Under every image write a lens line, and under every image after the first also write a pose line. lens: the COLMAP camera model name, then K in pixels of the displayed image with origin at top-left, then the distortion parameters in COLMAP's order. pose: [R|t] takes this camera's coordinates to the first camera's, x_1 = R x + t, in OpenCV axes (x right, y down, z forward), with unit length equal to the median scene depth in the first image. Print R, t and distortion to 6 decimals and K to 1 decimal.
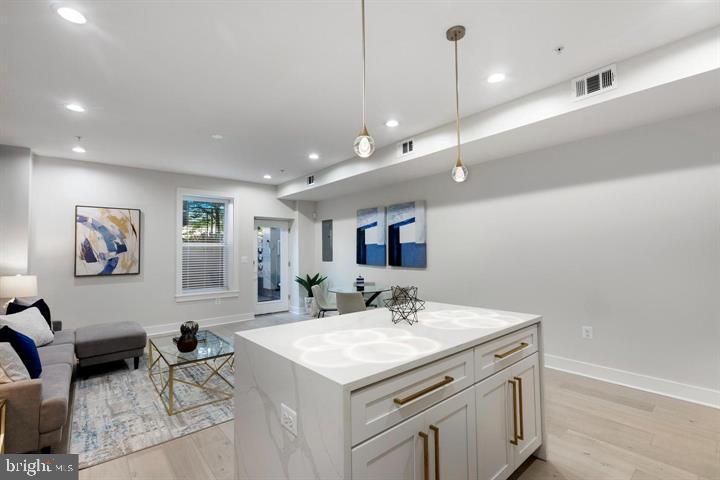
lens RADIAL K [[326.1, 0, 361.4], [0, 326.1, 238.8], [0, 0, 1]] dist [0.001402, 0.000171]
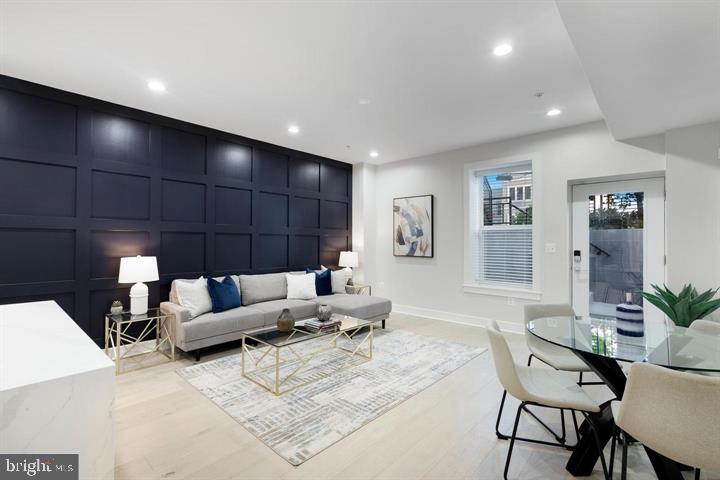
lens RADIAL K [[326.1, 0, 361.4], [0, 326.1, 238.8], [0, 0, 1]] dist [0.001402, 0.000171]
pose [[0.132634, 0.004551, -0.991155, 0.321256], [0.033883, 0.999384, 0.009123, 0.032911], [0.990586, -0.034793, 0.132398, 0.676245]]
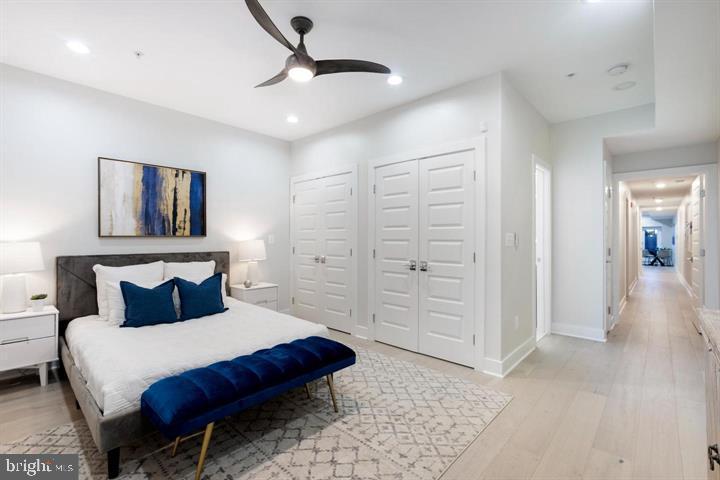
lens RADIAL K [[317.0, 0, 380.2], [0, 317.0, 238.8], [0, 0, 1]] dist [0.000112, 0.000005]
pose [[0.145522, 0.008971, -0.989314, 2.797089], [0.035979, 0.999249, 0.014354, -0.111135], [0.988701, -0.037683, 0.145090, -2.248452]]
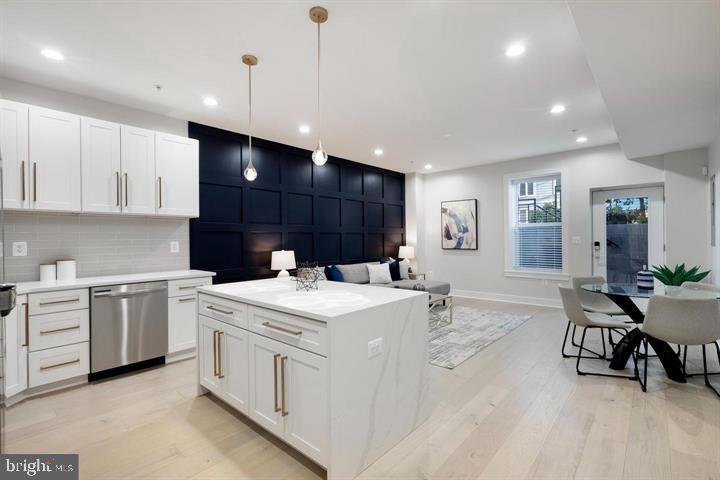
lens RADIAL K [[326.1, 0, 361.4], [0, 326.1, 238.8], [0, 0, 1]] dist [0.001402, 0.000171]
pose [[0.138042, 0.013808, -0.990330, 0.541793], [0.048730, 0.998597, 0.020716, 0.017637], [0.989227, -0.051119, 0.137176, 0.399959]]
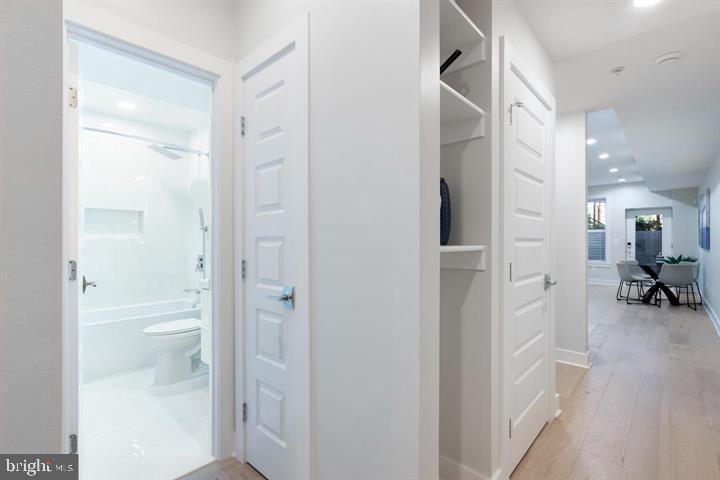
lens RADIAL K [[333.1, 0, 360.9], [0, 333.1, 242.5], [0, 0, 1]] dist [-0.000878, -0.000113]
pose [[0.122353, 0.016745, -0.992345, 1.148155], [0.041491, 0.998897, 0.021971, -0.008827], [0.991619, -0.043862, 0.121524, -0.299149]]
